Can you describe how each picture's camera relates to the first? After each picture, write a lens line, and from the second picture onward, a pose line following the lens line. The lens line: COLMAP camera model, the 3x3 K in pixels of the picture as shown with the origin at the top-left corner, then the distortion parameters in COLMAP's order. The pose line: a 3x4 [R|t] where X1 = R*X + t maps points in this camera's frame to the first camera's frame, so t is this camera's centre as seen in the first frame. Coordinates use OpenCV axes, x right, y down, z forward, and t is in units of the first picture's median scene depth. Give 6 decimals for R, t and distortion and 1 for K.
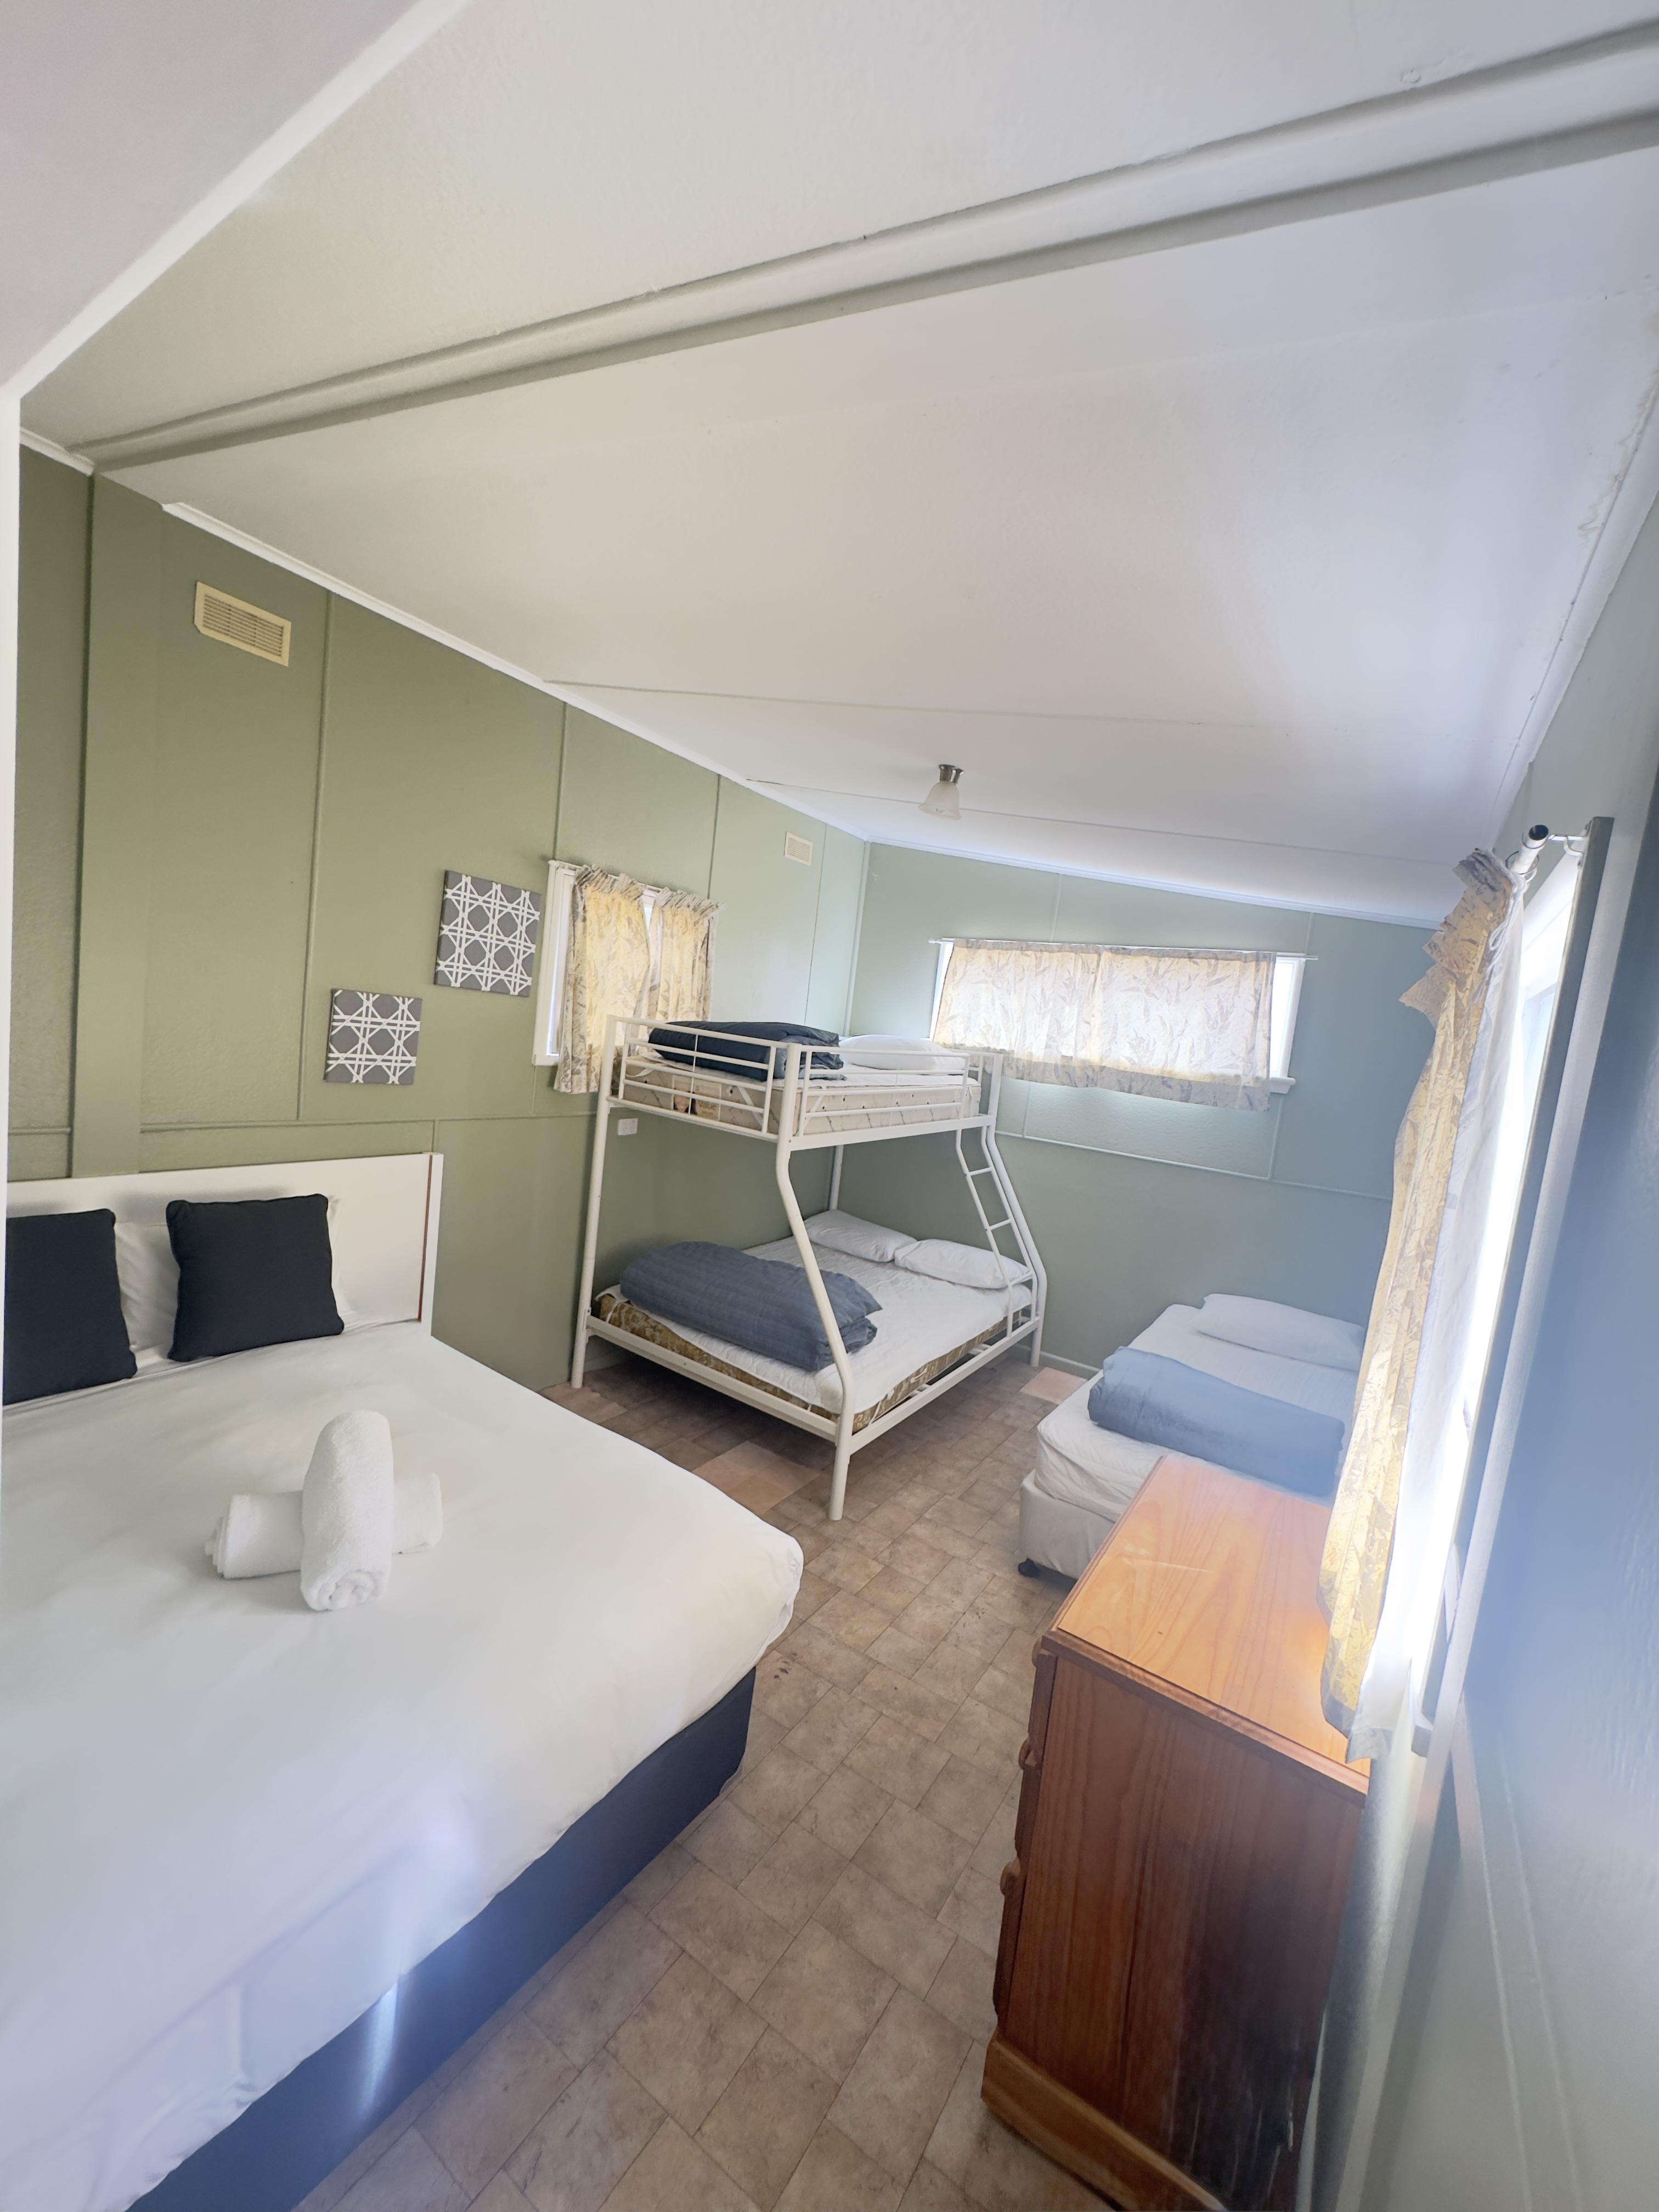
lens RADIAL K [[875.4, 0, 829.5], [0, 875.4, 1106.0], [0, 0, 1]] dist [-0.005654, 0.000471]
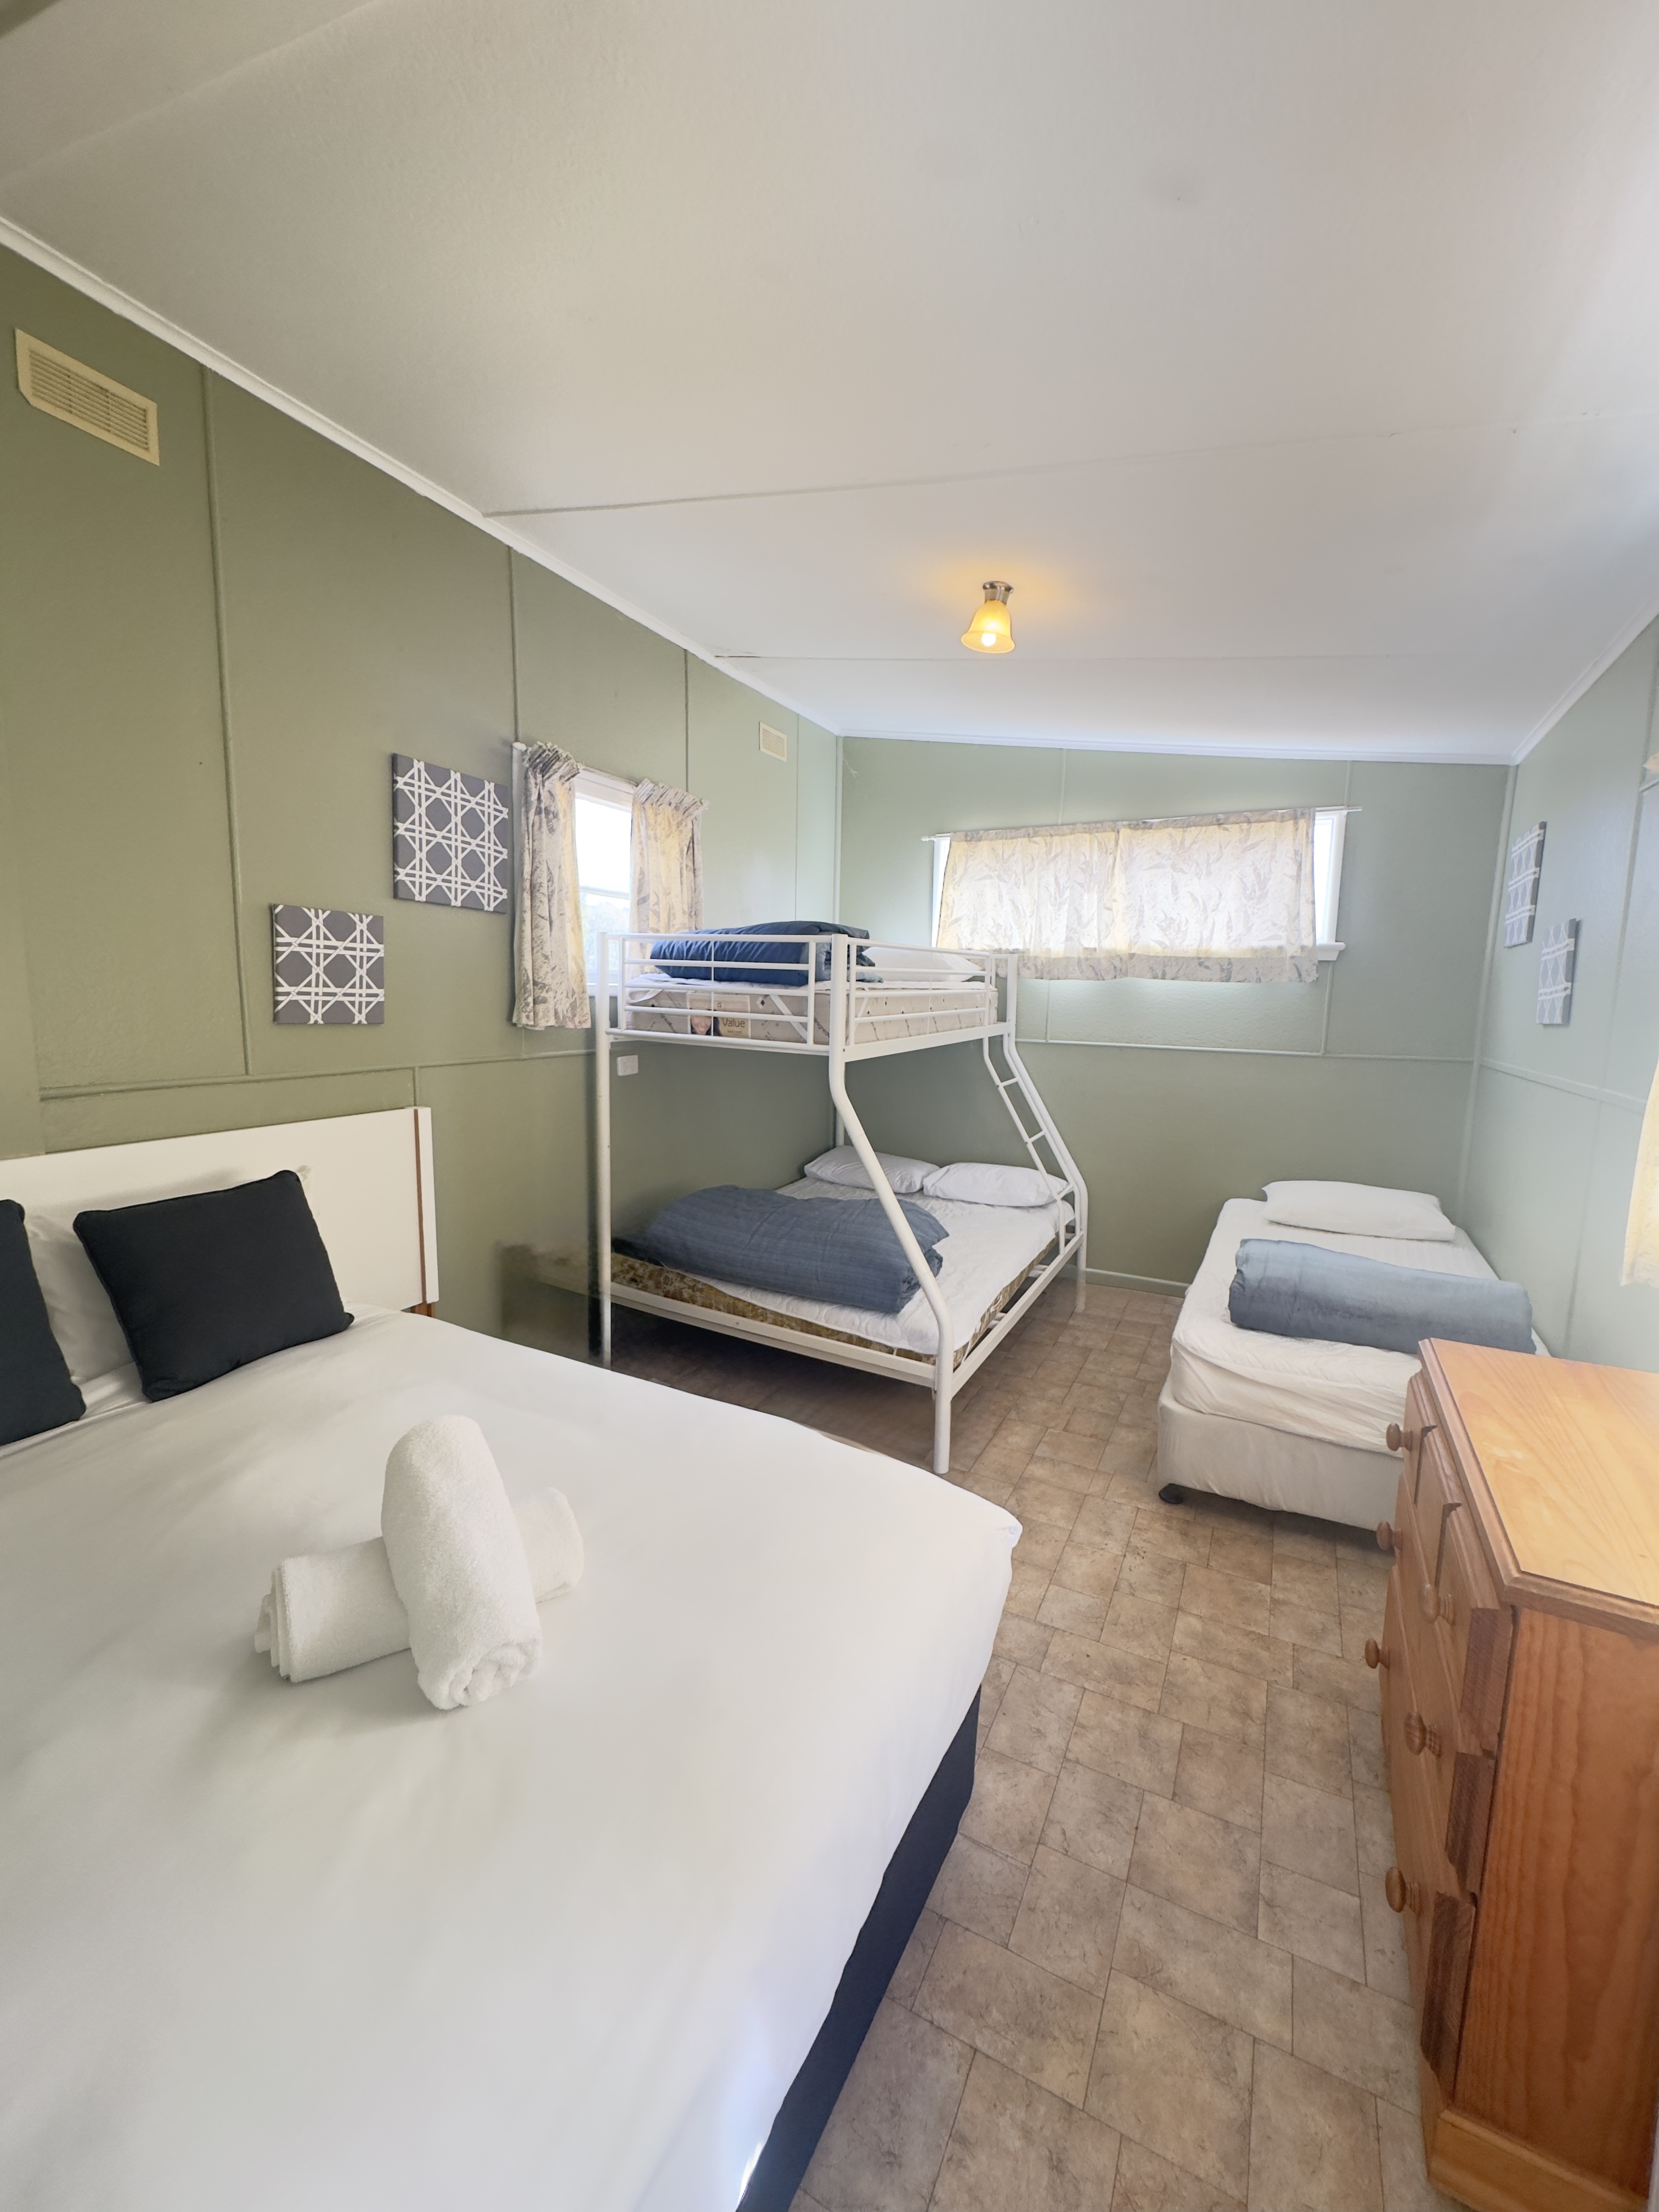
lens RADIAL K [[875.4, 0, 829.5], [0, 875.4, 1106.0], [0, 0, 1]] dist [-0.005654, 0.000471]
pose [[0.990812, -0.104632, 0.085694, -0.127608], [0.100611, 0.993670, 0.049974, 0.046345], [-0.090380, -0.040894, 0.995067, 0.135068]]
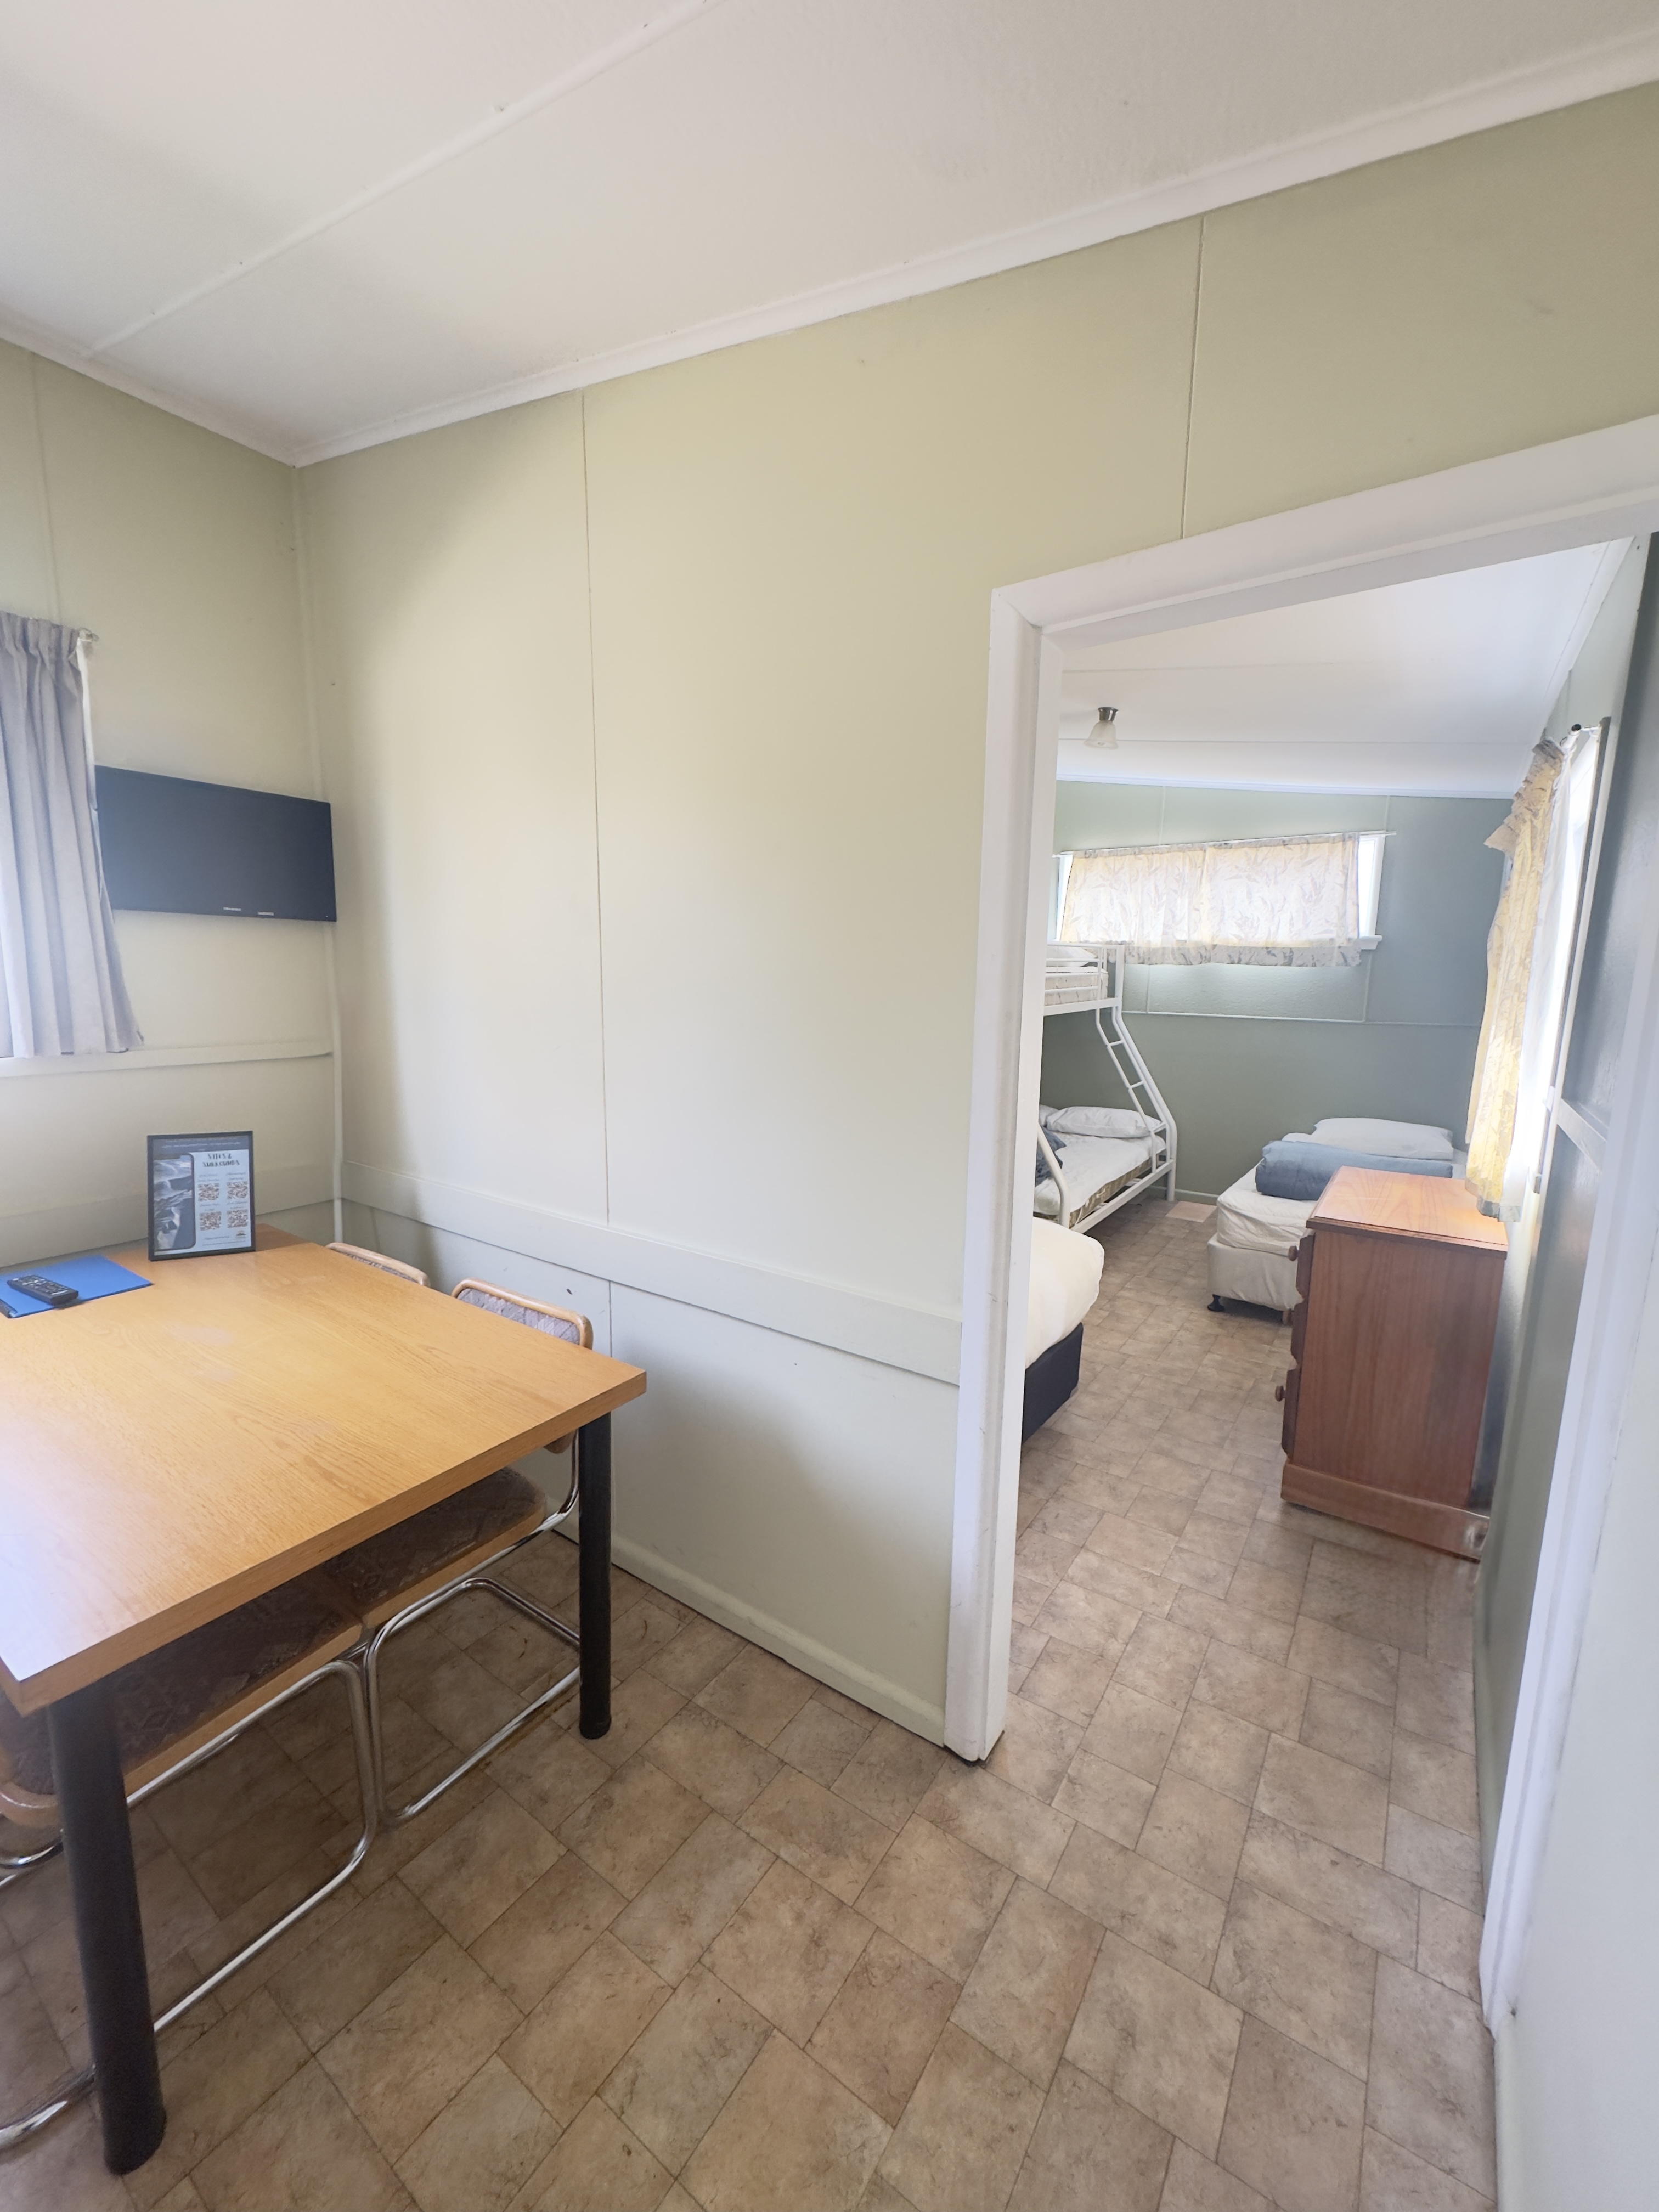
lens RADIAL K [[875.4, 0, 829.5], [0, 875.4, 1106.0], [0, 0, 1]] dist [-0.005654, 0.000471]
pose [[0.994905, -0.091794, -0.041694, -0.235826], [0.094083, 0.993947, 0.056726, 0.073248], [0.036235, -0.060359, 0.997519, -0.294510]]
